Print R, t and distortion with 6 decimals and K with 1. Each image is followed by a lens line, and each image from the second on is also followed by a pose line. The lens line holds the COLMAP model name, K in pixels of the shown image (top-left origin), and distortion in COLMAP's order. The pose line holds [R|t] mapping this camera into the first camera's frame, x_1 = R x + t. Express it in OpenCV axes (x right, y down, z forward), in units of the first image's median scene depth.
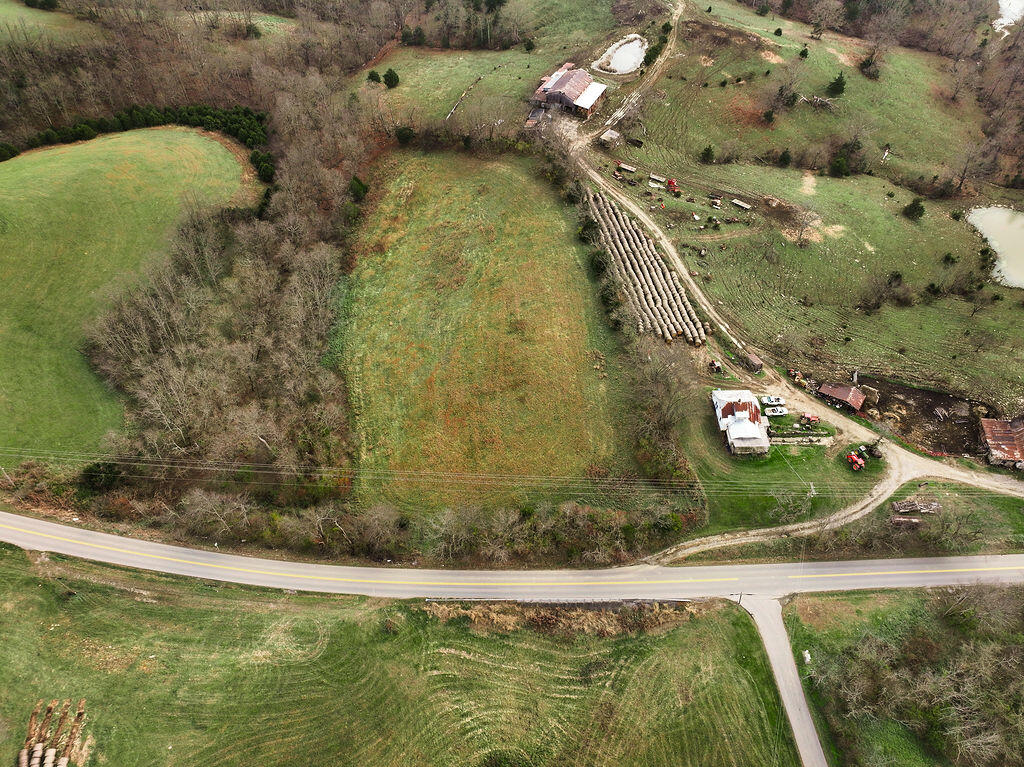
lens RADIAL K [[718.6, 0, 515.0], [0, 718.6, 378.6], [0, 0, 1]] dist [-0.006874, 0.019859]
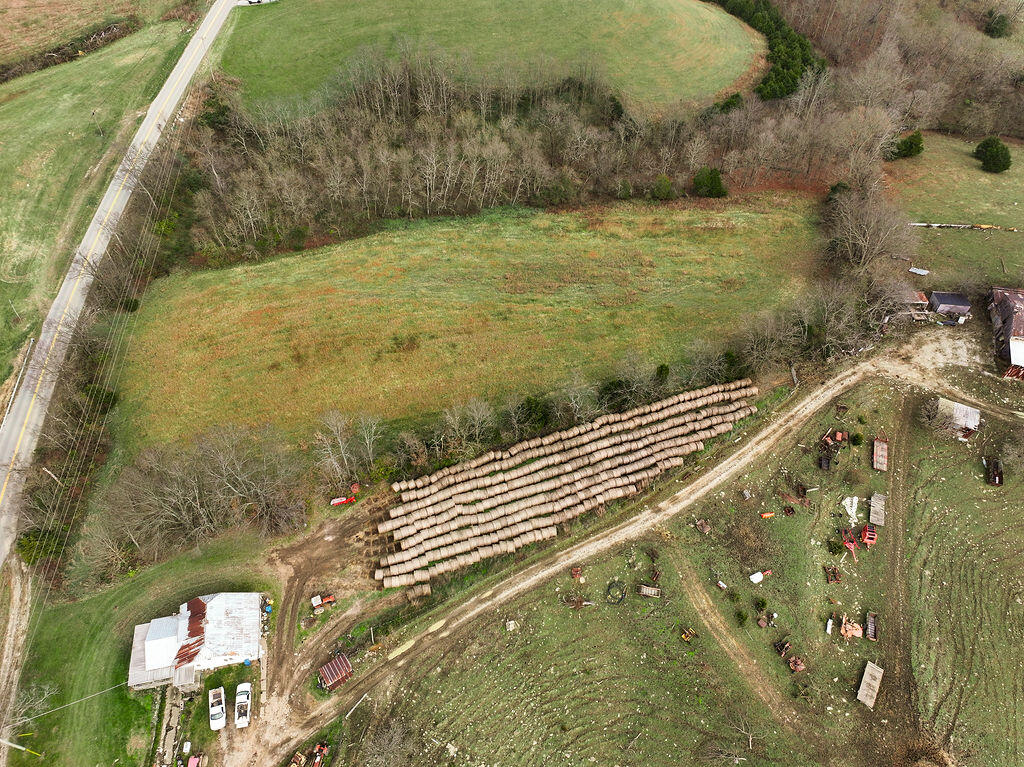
lens RADIAL K [[718.6, 0, 515.0], [0, 718.6, 378.6], [0, 0, 1]] dist [-0.006874, 0.019859]
pose [[0.178762, 0.772173, -0.609748, 0.488274], [-0.747043, 0.509825, 0.426620, -0.444202], [0.640289, 0.379245, 0.667984, 0.601271]]
